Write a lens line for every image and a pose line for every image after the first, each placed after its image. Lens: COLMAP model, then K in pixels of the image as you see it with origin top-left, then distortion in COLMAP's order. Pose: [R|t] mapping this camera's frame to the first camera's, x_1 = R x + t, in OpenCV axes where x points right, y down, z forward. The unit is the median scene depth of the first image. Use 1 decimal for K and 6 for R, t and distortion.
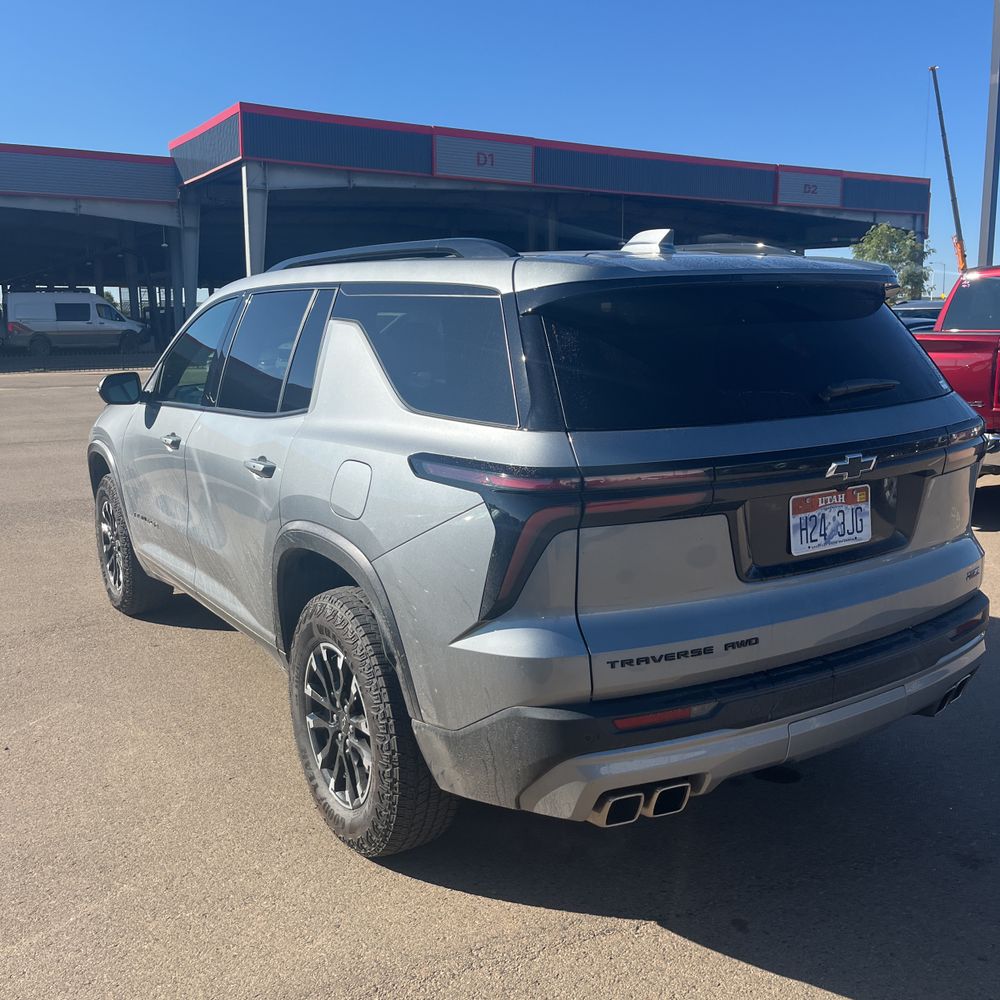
lens RADIAL K [[1022.6, 0, 491.7], [0, 1022.6, 483.9], [0, 0, 1]] dist [0.020020, 0.000000]
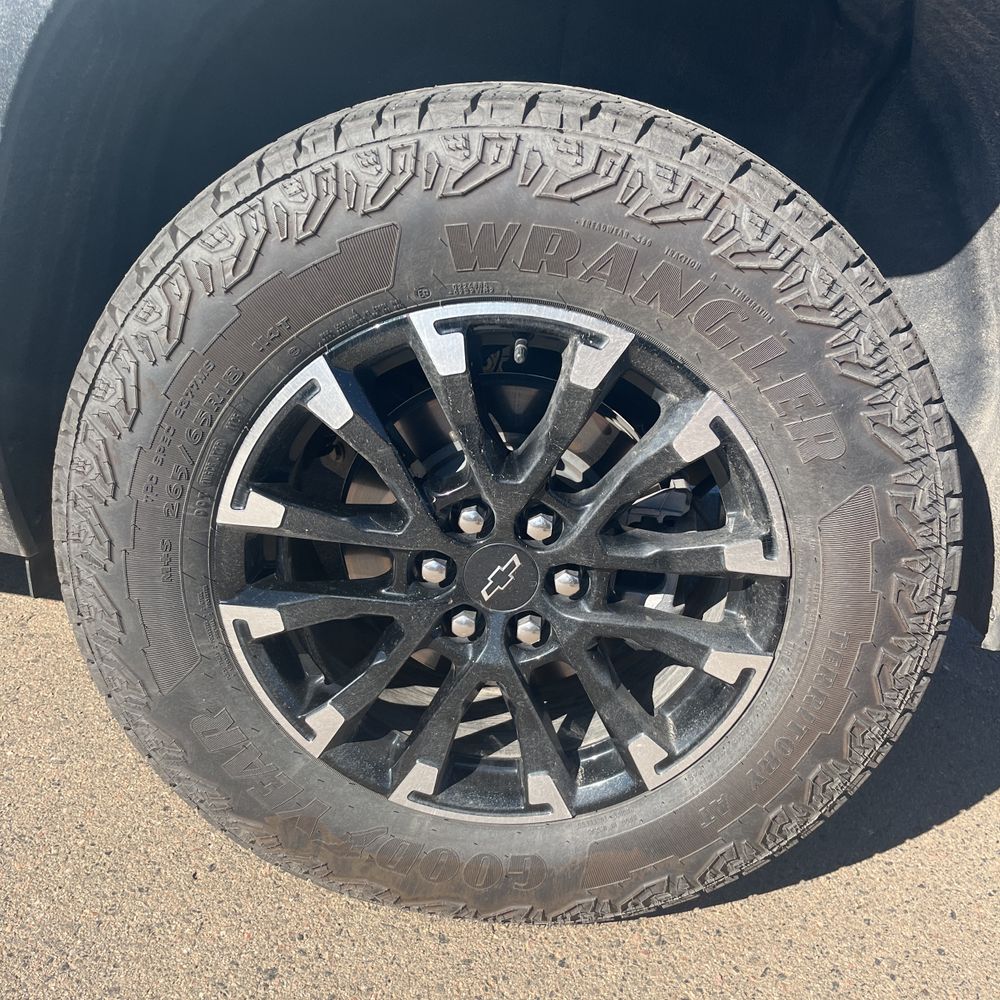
lens RADIAL K [[1022.6, 0, 527.3], [0, 1022.6, 507.1], [0, 0, 1]] dist [0.020020, 0.000000]
pose [[0.558567, -0.224371, 0.798537, -0.333489], [-0.010964, 0.960638, 0.277587, 0.119222], [-0.829387, -0.163806, 0.534120, 0.756203]]
